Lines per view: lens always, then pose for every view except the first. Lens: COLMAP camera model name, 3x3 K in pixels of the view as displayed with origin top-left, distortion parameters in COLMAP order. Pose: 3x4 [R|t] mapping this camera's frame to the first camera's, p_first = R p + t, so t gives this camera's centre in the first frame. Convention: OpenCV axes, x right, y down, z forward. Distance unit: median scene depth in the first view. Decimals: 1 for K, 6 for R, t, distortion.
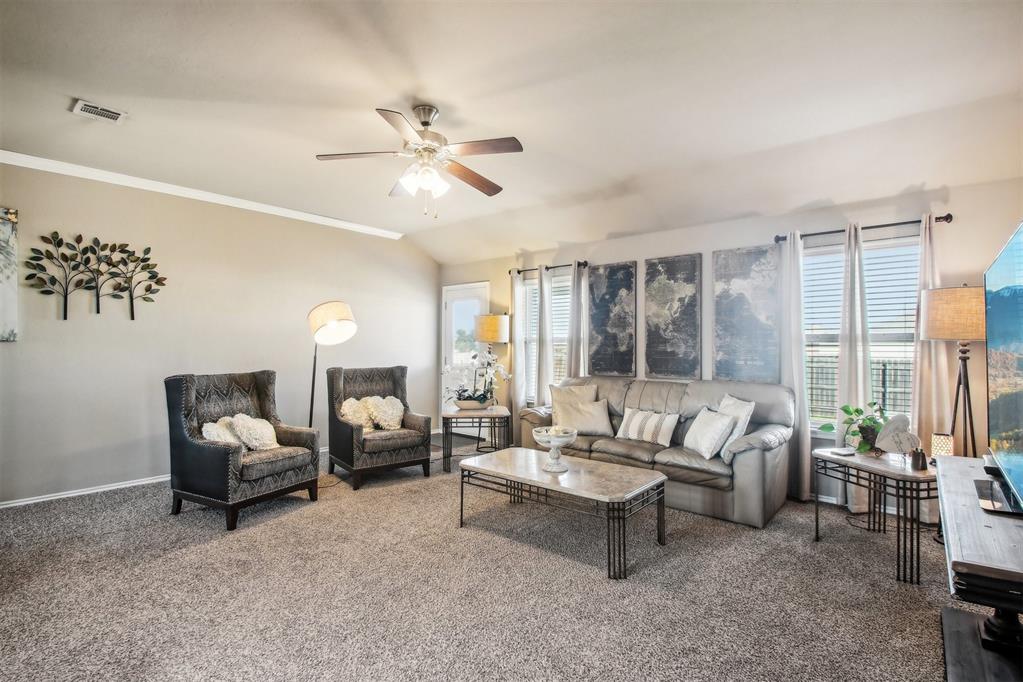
lens RADIAL K [[490.7, 0, 510.7], [0, 490.7, 344.0], [0, 0, 1]] dist [0.001312, -0.000165]
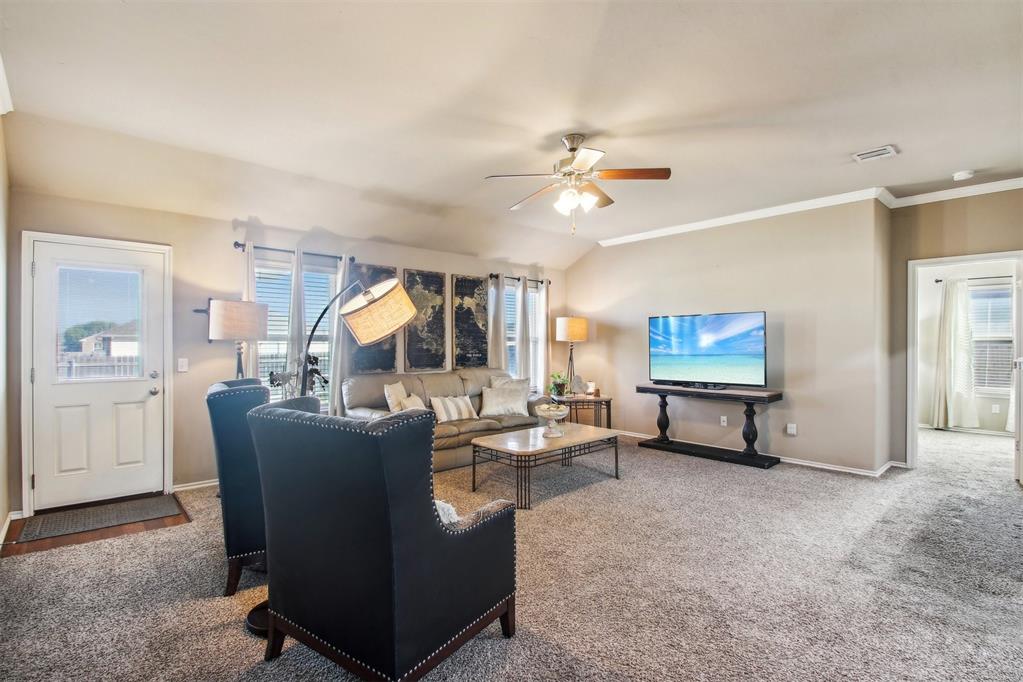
lens RADIAL K [[478.5, 0, 511.7], [0, 478.5, 346.2], [0, 0, 1]] dist [0.017803, -0.019779]
pose [[0.130479, -0.007485, 0.991423, -0.903239], [0.000946, 0.999972, 0.007425, 0.000337], [-0.991451, -0.000031, 0.130482, 0.691243]]
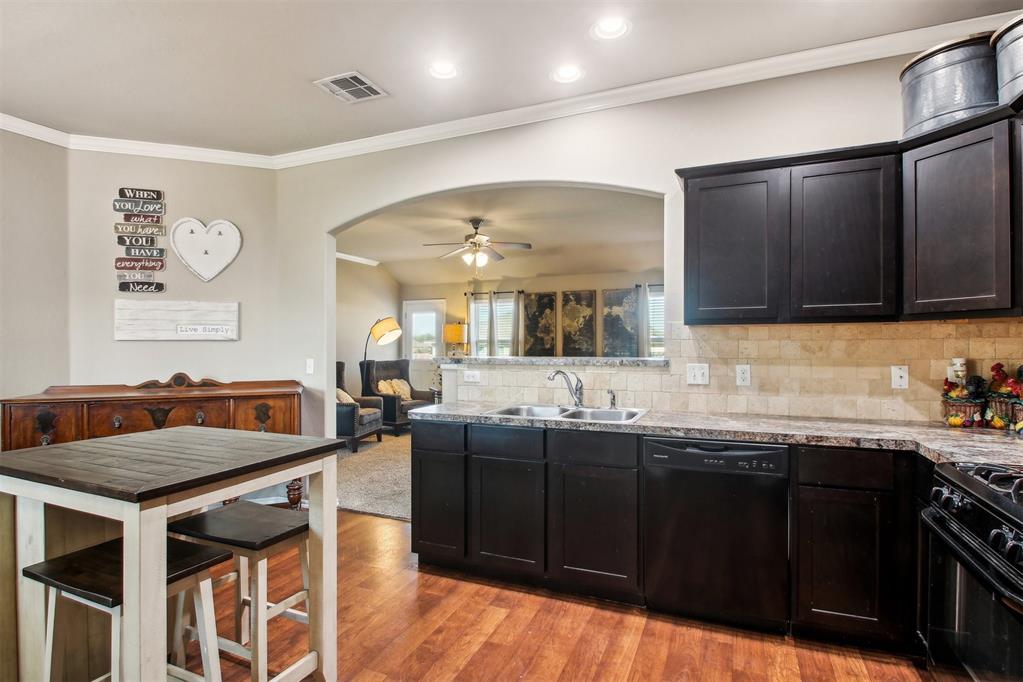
lens RADIAL K [[526.3, 0, 507.0], [0, 526.3, 347.1], [0, 0, 1]] dist [0.004962, 0.000555]
pose [[0.956269, -0.003766, 0.292463, -0.457759], [0.003179, 0.999992, 0.002482, 0.006776], [-0.292470, -0.001444, 0.956274, -0.678860]]
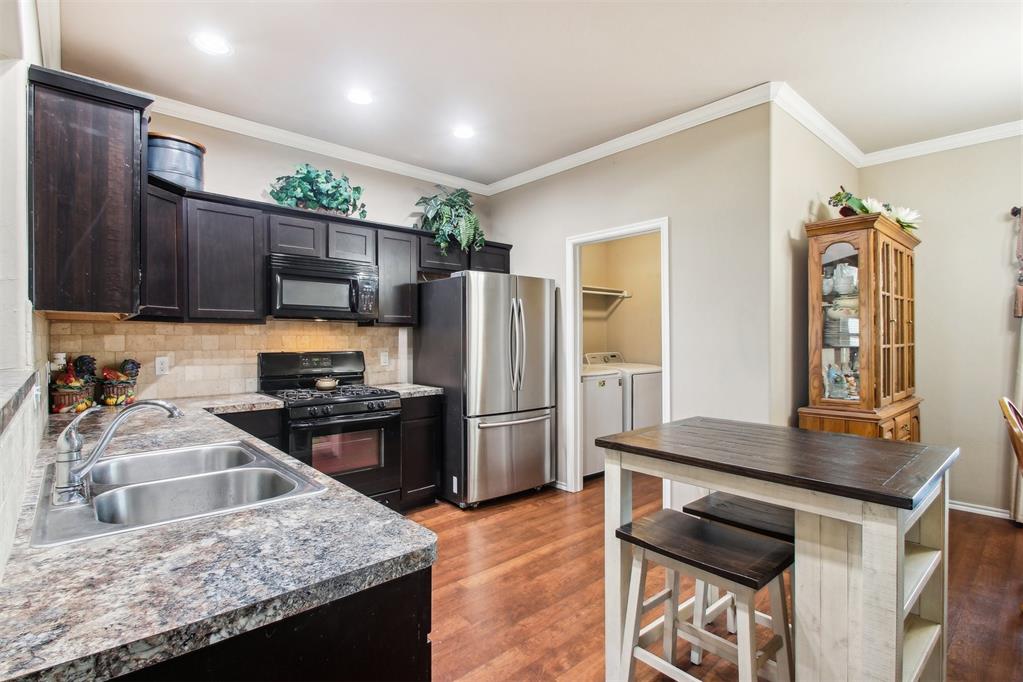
lens RADIAL K [[496.6, 0, 511.5], [0, 496.6, 341.0], [0, 0, 1]] dist [-0.005761, -0.001606]
pose [[-0.991293, 0.001773, 0.131662, -0.448584], [0.002601, 0.999978, 0.006115, 0.005348], [-0.131648, 0.006404, -0.991276, 0.211602]]
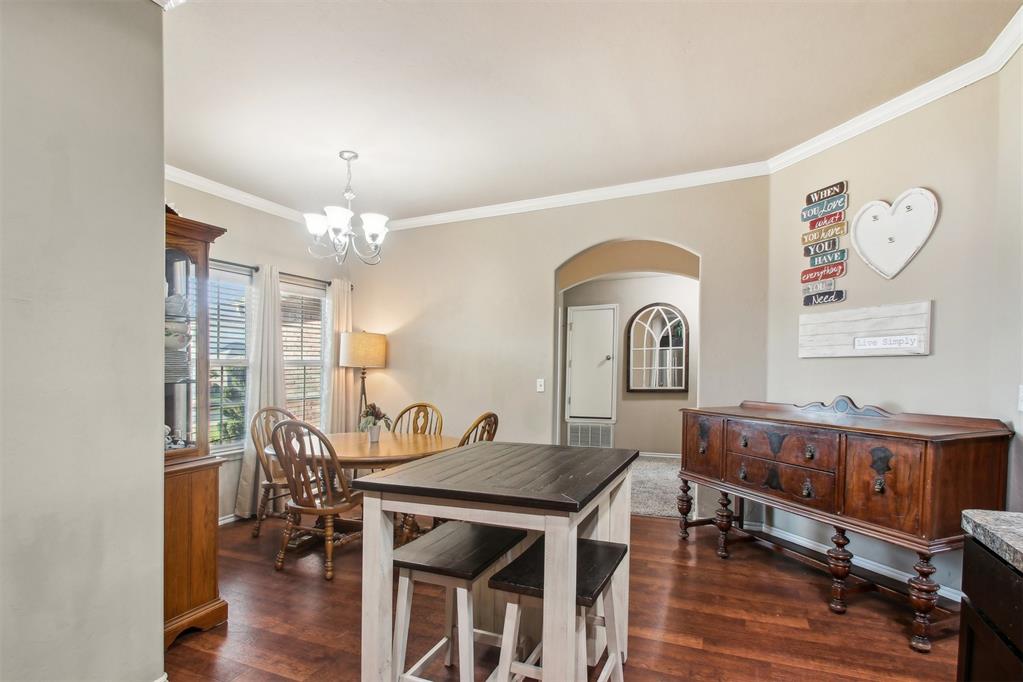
lens RADIAL K [[498.8, 0, 508.9], [0, 498.8, 394.4], [0, 0, 1]] dist [0.000018, -0.000157]
pose [[0.286844, 0.046279, -0.956859, -0.193229], [0.009709, 0.998641, 0.051210, 0.008122], [0.957928, -0.023980, 0.286005, -0.327726]]
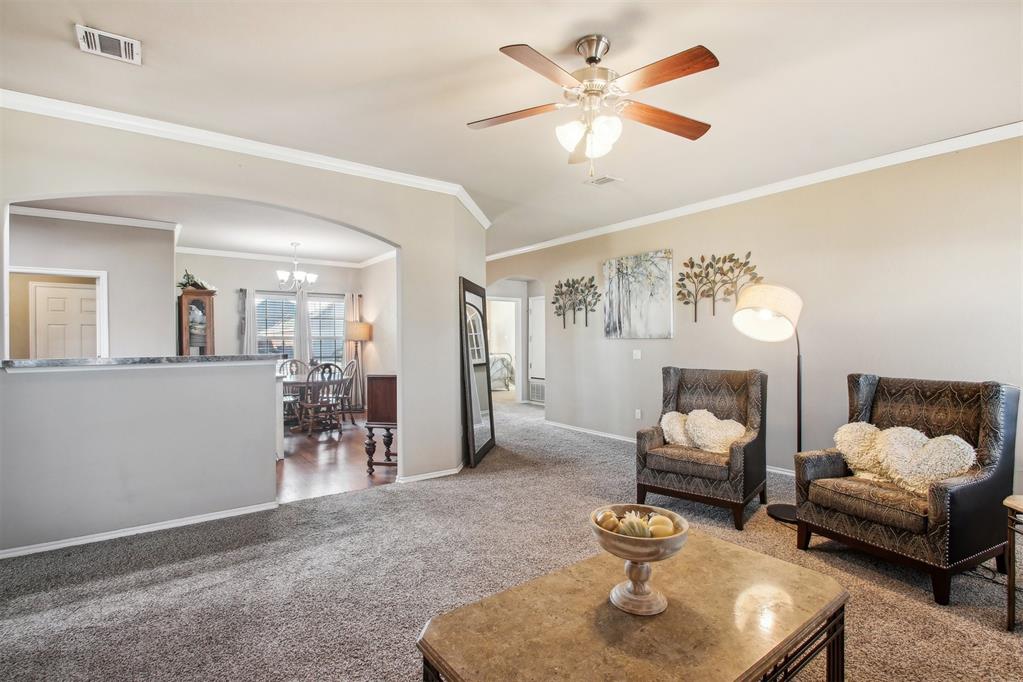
lens RADIAL K [[475.3, 0, 510.4], [0, 475.3, 337.3], [0, 0, 1]] dist [-0.000865, -0.000170]
pose [[-0.211201, -0.007160, -0.977416, 0.426016], [-0.000068, 0.999973, -0.007310, 0.001583], [0.977443, -0.001478, -0.211196, 0.729377]]
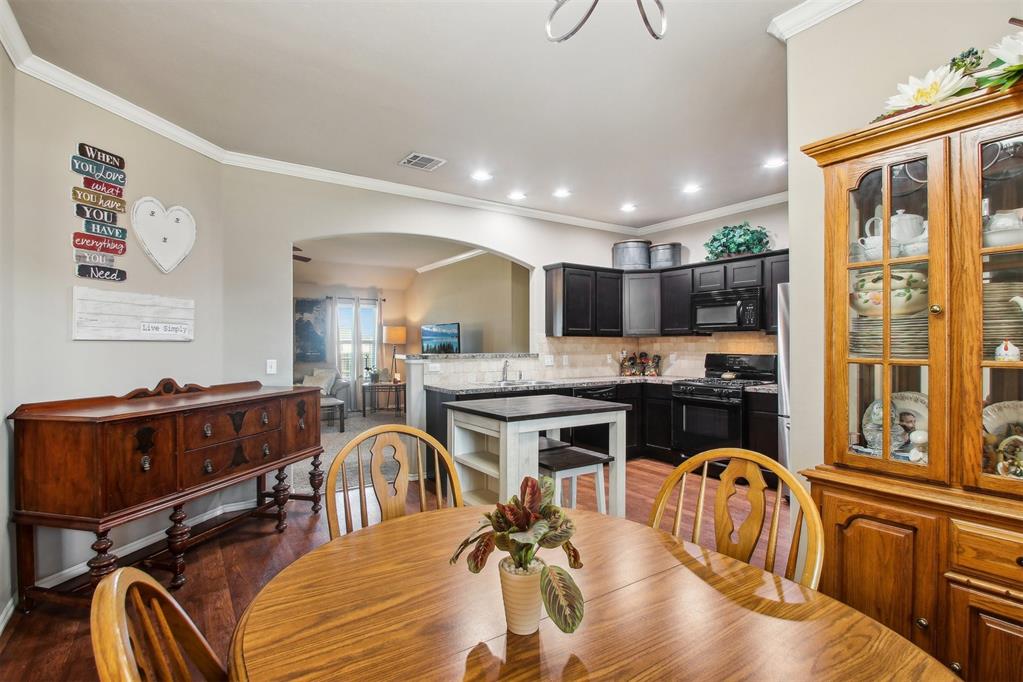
lens RADIAL K [[490.7, 0, 510.7], [0, 490.7, 344.0], [0, 0, 1]] dist [0.001312, -0.000165]
pose [[0.267166, 0.001210, 0.963650, -1.267668], [0.004217, 0.999988, -0.002425, 0.004299], [-0.963641, 0.004711, 0.267158, -0.351733]]
